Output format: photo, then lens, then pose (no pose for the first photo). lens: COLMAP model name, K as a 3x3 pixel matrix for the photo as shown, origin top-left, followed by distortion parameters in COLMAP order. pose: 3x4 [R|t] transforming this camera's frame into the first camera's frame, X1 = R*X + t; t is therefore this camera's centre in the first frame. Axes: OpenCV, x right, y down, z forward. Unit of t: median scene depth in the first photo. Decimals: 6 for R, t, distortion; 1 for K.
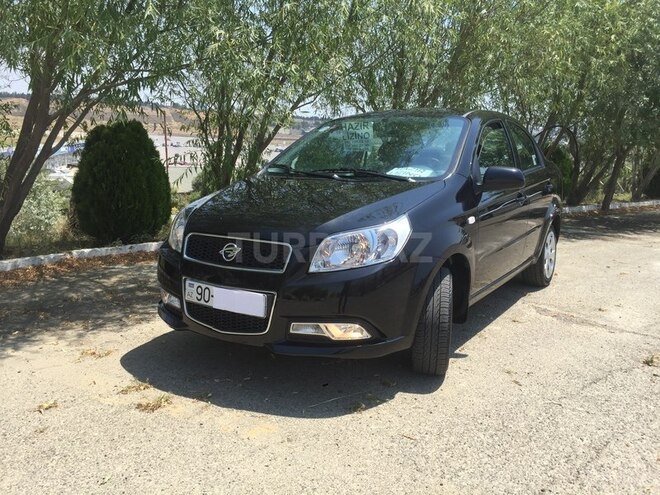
lens RADIAL K [[568.4, 0, 330.0], [0, 568.4, 247.5], [0, 0, 1]] dist [-0.006685, -0.008821]
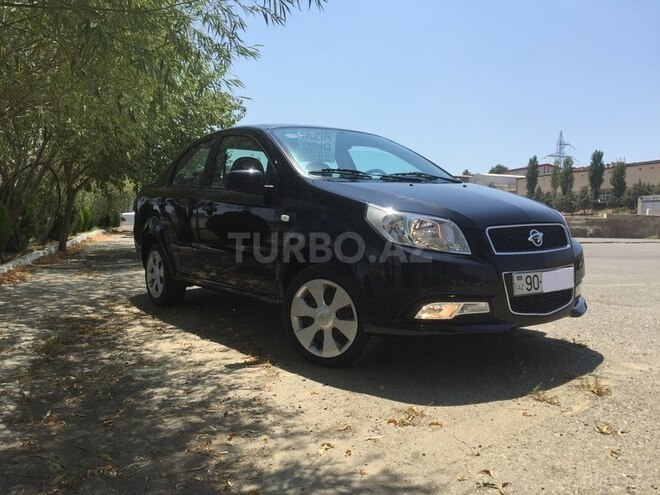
lens RADIAL K [[568.4, 0, 330.0], [0, 568.4, 247.5], [0, 0, 1]] dist [-0.006685, -0.008821]
pose [[0.377879, -0.078517, 0.922520, -1.251665], [0.166114, 0.985979, 0.015876, -0.052981], [-0.910831, 0.147244, 0.385623, 0.916693]]
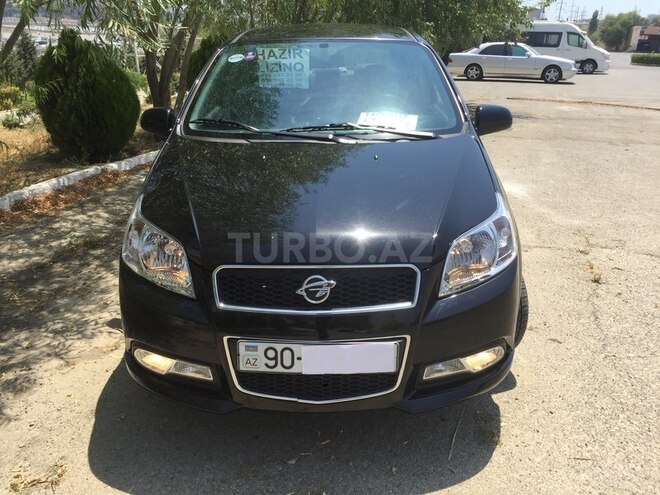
lens RADIAL K [[568.4, 0, 330.0], [0, 568.4, 247.5], [0, 0, 1]] dist [-0.006685, -0.008821]
pose [[0.846351, -0.201828, 0.492905, -0.464990], [0.102498, 0.969845, 0.221122, -0.178708], [-0.522670, -0.136625, 0.841516, 0.427224]]
